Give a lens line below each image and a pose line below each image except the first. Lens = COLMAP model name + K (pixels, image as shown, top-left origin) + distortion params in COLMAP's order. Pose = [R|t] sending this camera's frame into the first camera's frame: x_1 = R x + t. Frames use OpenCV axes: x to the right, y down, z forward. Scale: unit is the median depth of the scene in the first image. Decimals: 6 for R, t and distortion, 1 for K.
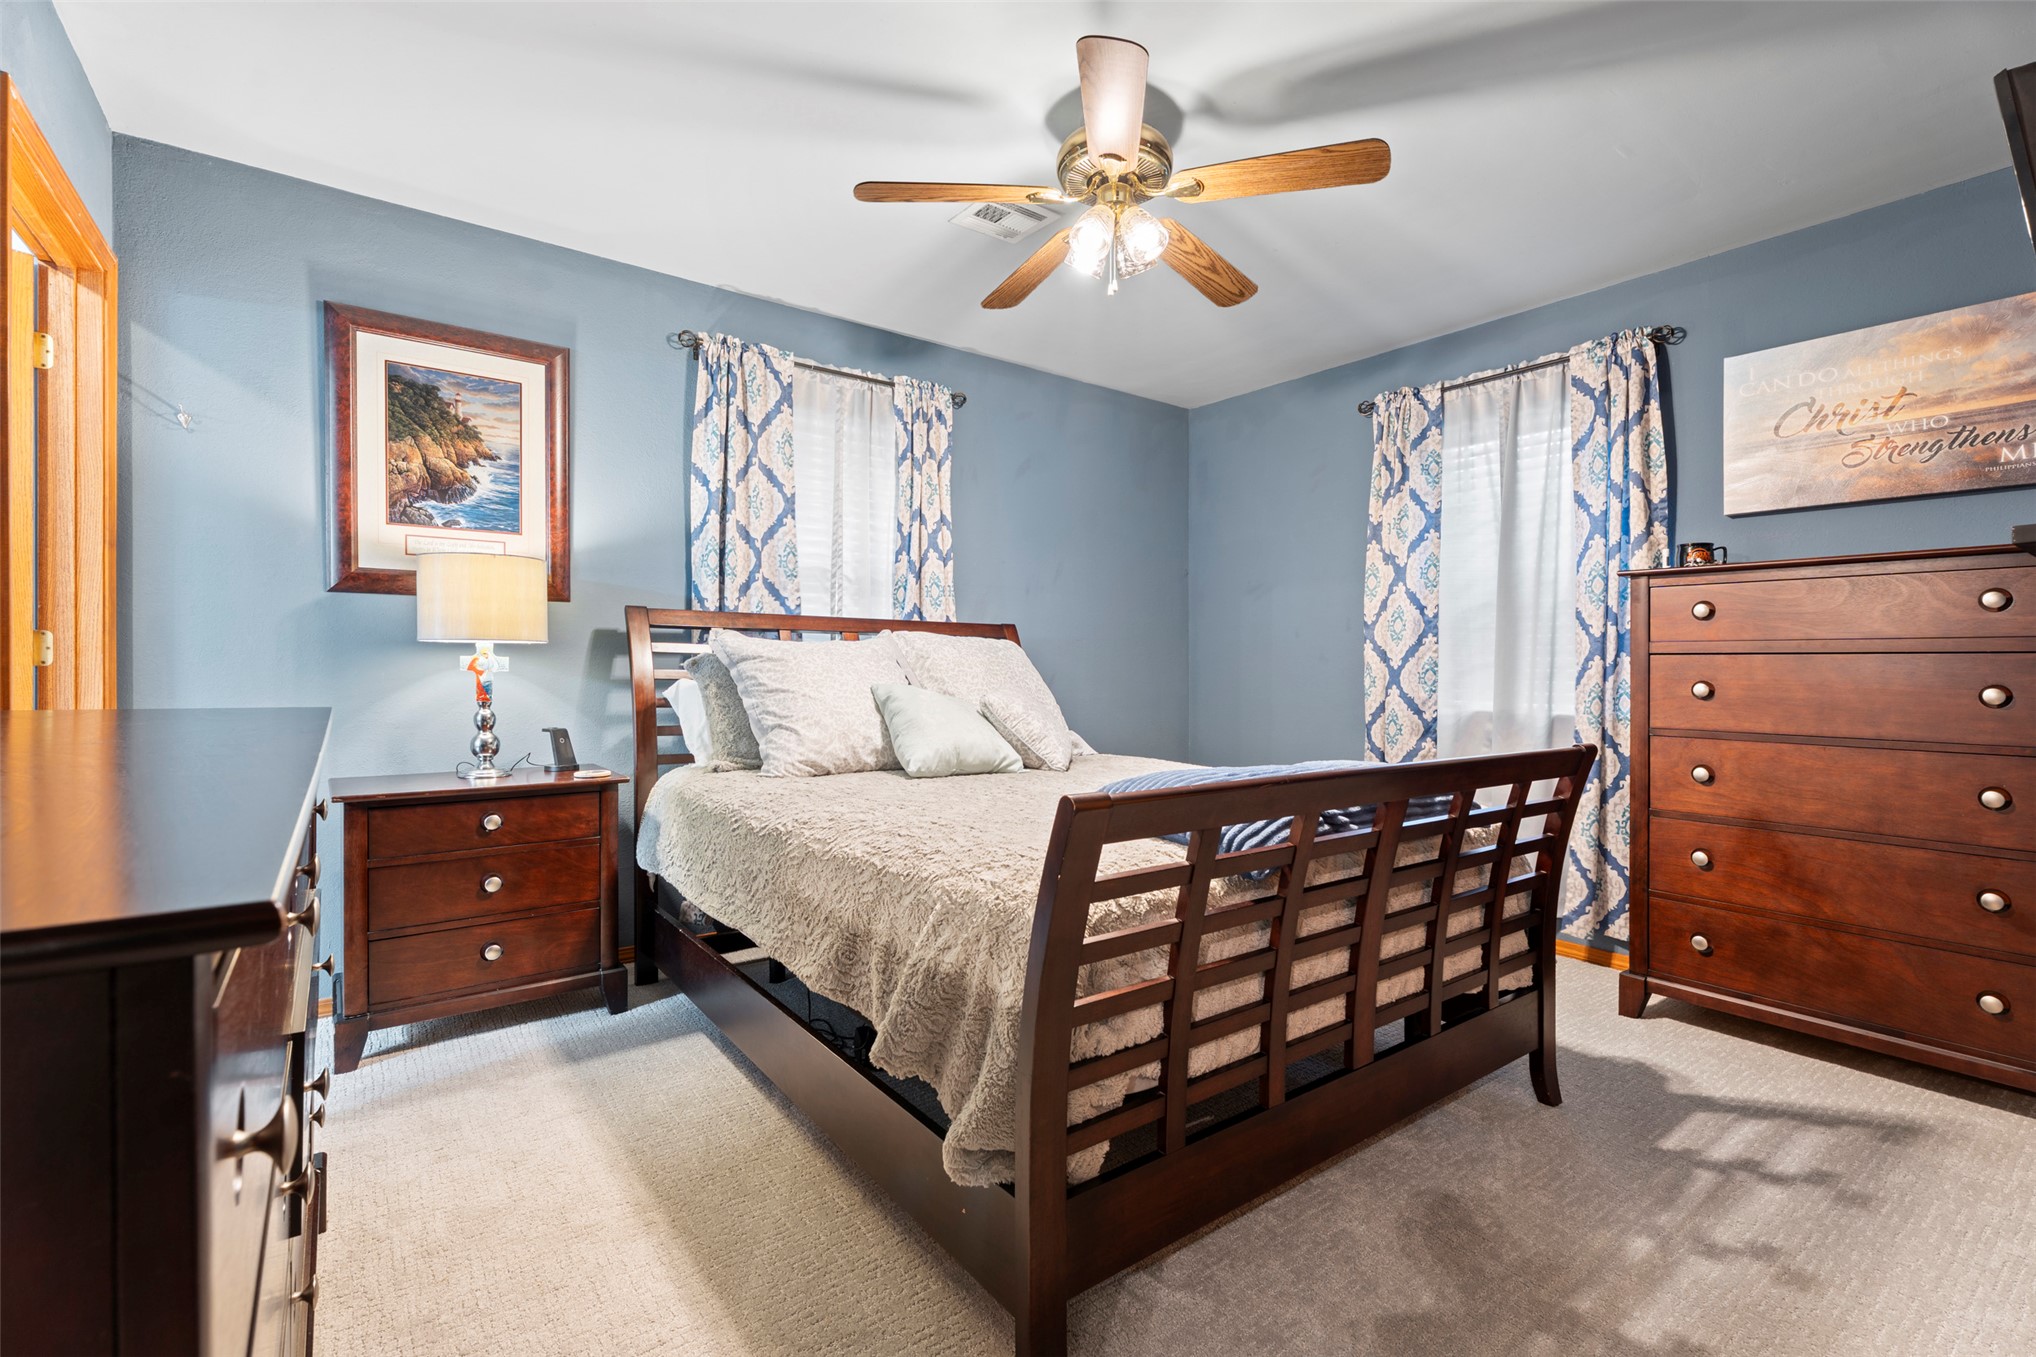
lens RADIAL K [[903.1, 0, 1028.7], [0, 903.1, 675.7], [0, 0, 1]] dist [0.003245, -0.001877]
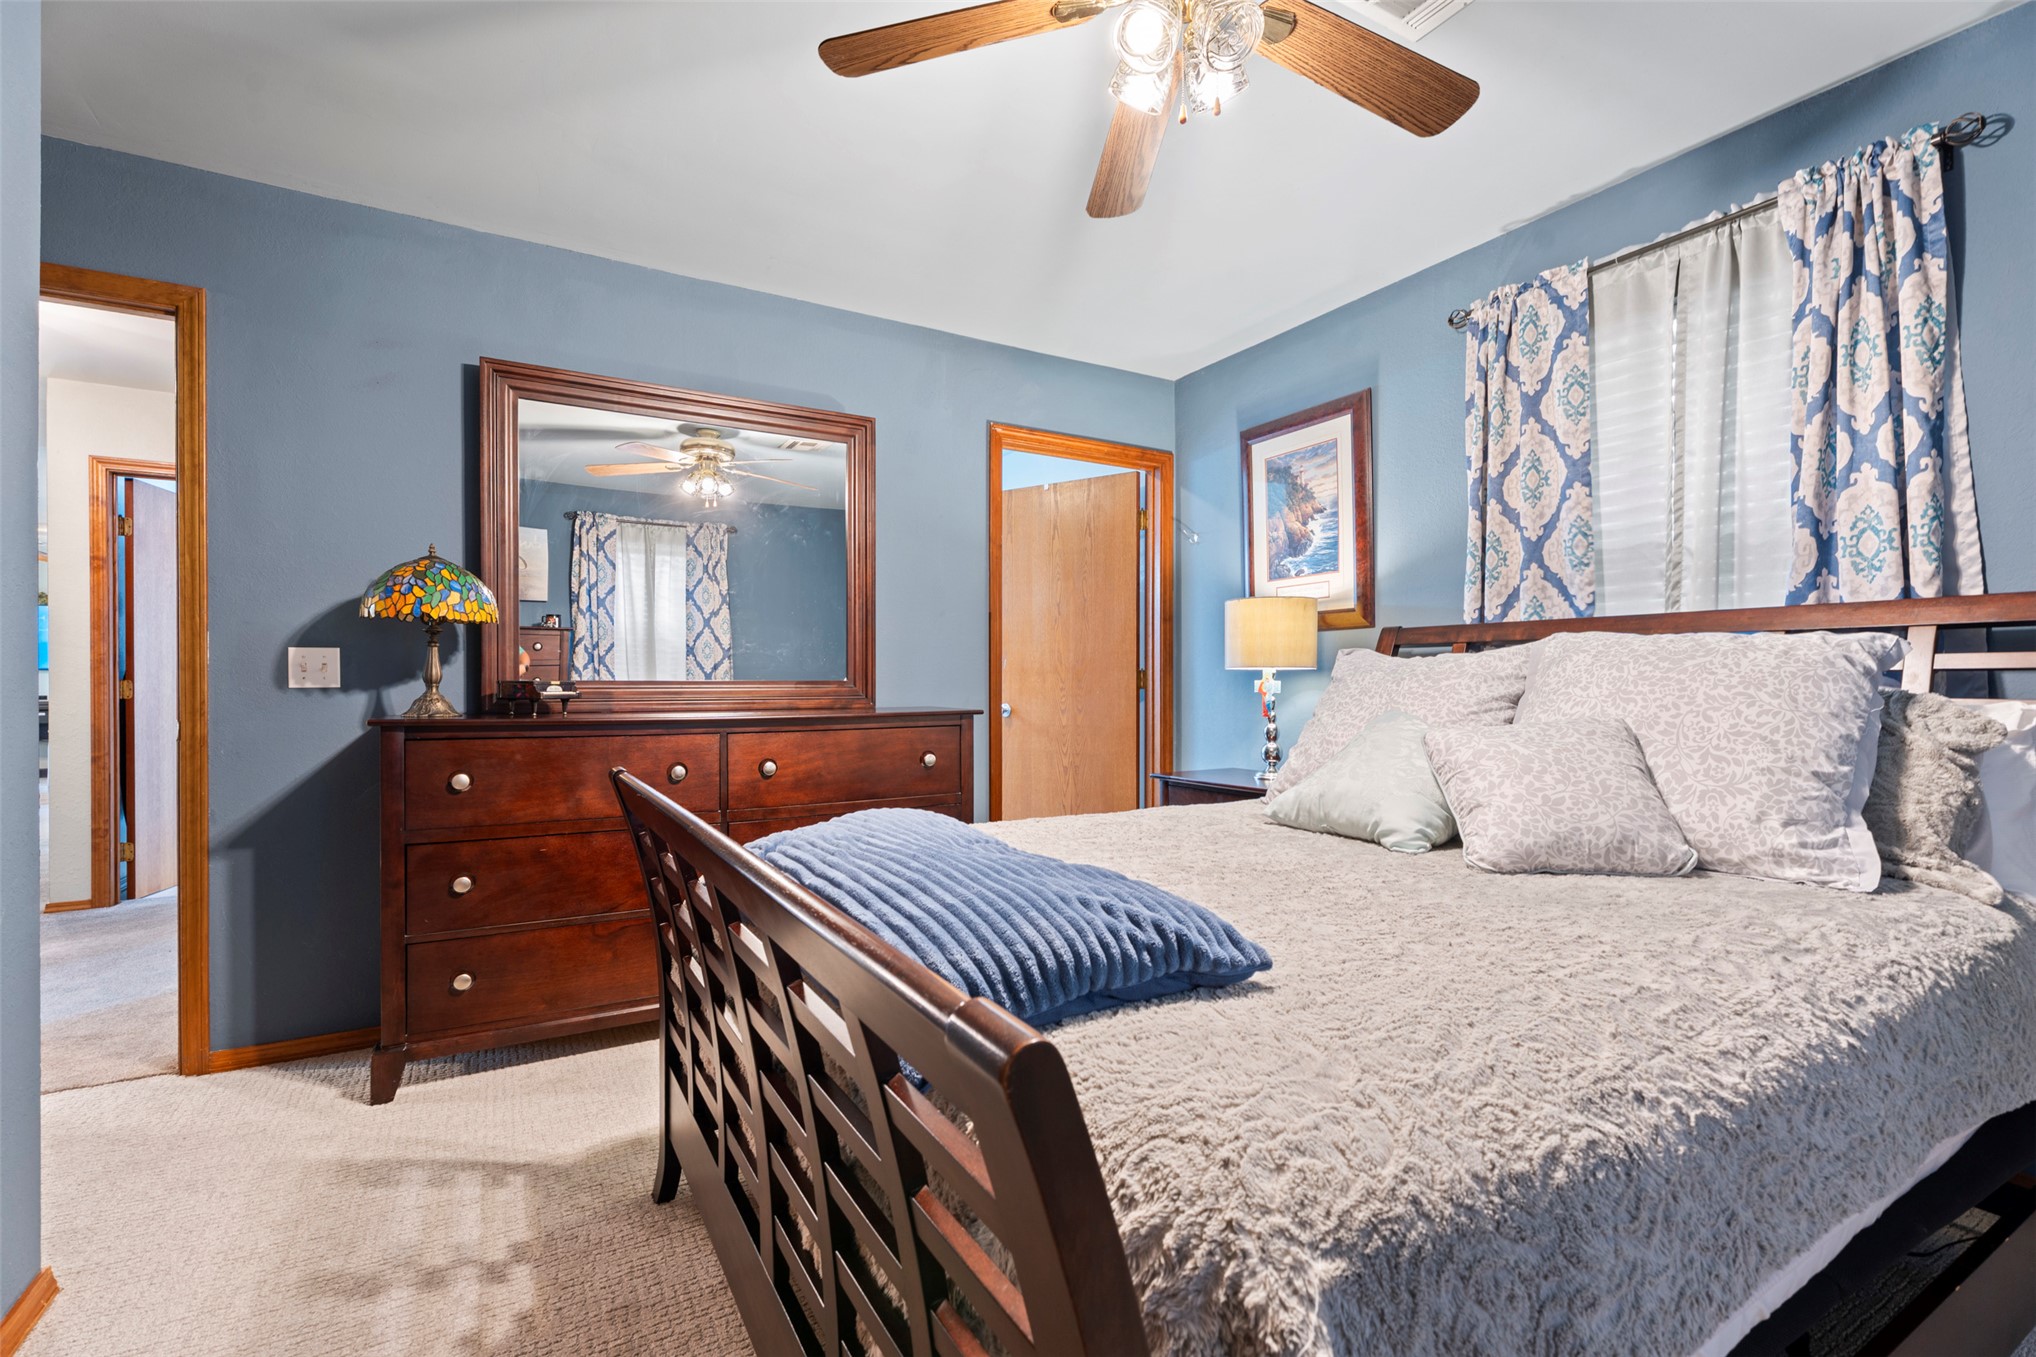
lens RADIAL K [[903.1, 0, 1018.3], [0, 903.1, 695.2], [0, 0, 1]] dist [0.003245, -0.001877]
pose [[-0.119058, 0.006865, -0.992864, 0.611477], [-0.005495, 0.999956, 0.007573, -0.008610], [0.992872, 0.006357, -0.119016, 0.745078]]
